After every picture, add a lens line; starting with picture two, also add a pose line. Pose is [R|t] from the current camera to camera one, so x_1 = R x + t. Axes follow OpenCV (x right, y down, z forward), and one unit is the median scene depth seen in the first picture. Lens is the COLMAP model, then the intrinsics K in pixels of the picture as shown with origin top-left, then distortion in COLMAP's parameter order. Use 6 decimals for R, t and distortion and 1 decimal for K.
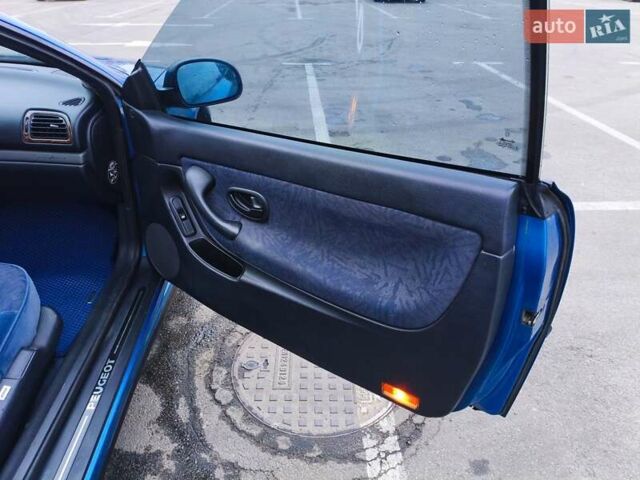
lens RADIAL K [[495.2, 0, 320.0], [0, 495.2, 240.0], [0, 0, 1]] dist [0.023690, -0.063706]
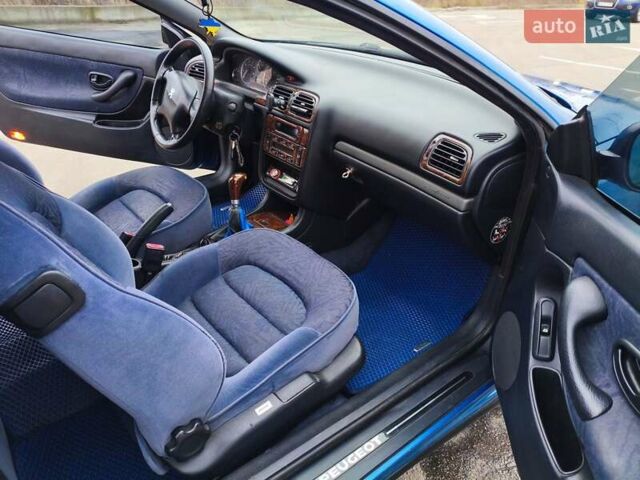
lens RADIAL K [[495.2, 0, 320.0], [0, 495.2, 240.0], [0, 0, 1]] dist [0.023690, -0.063706]
pose [[0.588355, 0.389639, -0.708533, -0.020703], [-0.414339, 0.897739, 0.149627, -0.137791], [0.694378, 0.205539, 0.689632, 0.288590]]
